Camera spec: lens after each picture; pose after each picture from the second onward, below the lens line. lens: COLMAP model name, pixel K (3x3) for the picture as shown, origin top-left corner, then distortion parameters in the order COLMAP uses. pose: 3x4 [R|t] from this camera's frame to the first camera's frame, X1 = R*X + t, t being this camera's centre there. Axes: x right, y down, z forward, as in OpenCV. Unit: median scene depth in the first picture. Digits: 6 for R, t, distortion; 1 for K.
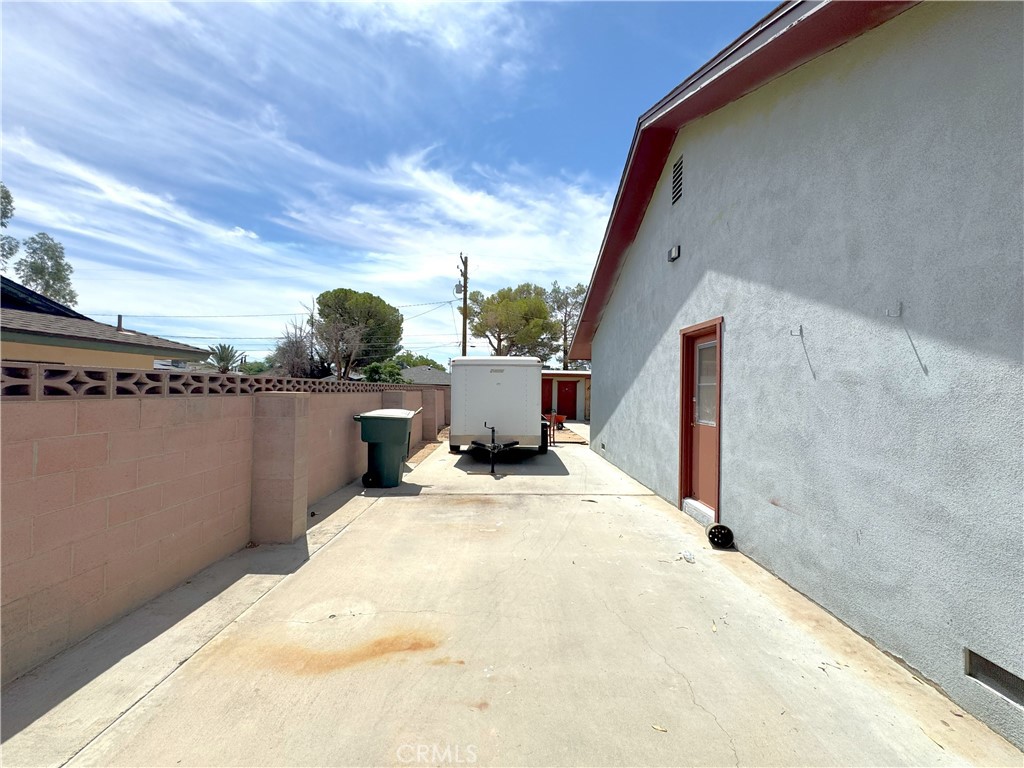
lens RADIAL K [[415.2, 0, 512.0], [0, 415.2, 384.0], [0, 0, 1]] dist [-0.005899, 0.000228]
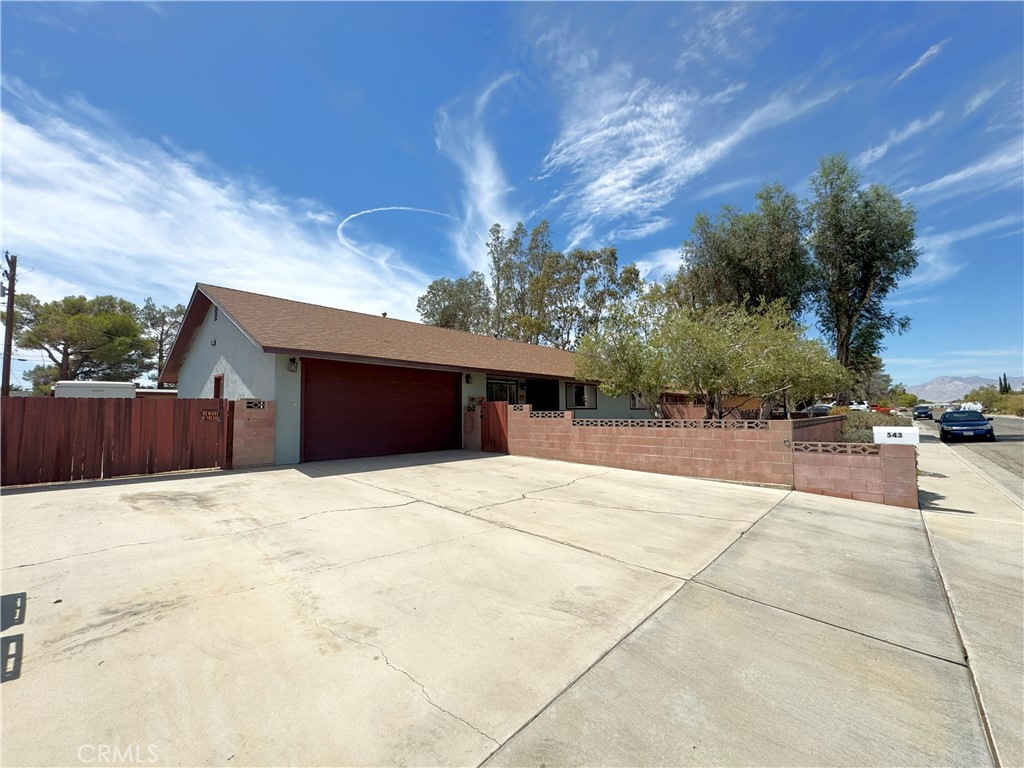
lens RADIAL K [[415.2, 0, 512.0], [0, 415.2, 384.0], [0, 0, 1]] dist [-0.005899, 0.000228]
pose [[0.676335, 0.020179, 0.736317, -0.030381], [0.014039, 0.999090, -0.040275, 0.007207], [-0.736460, 0.037577, 0.675437, -0.282323]]
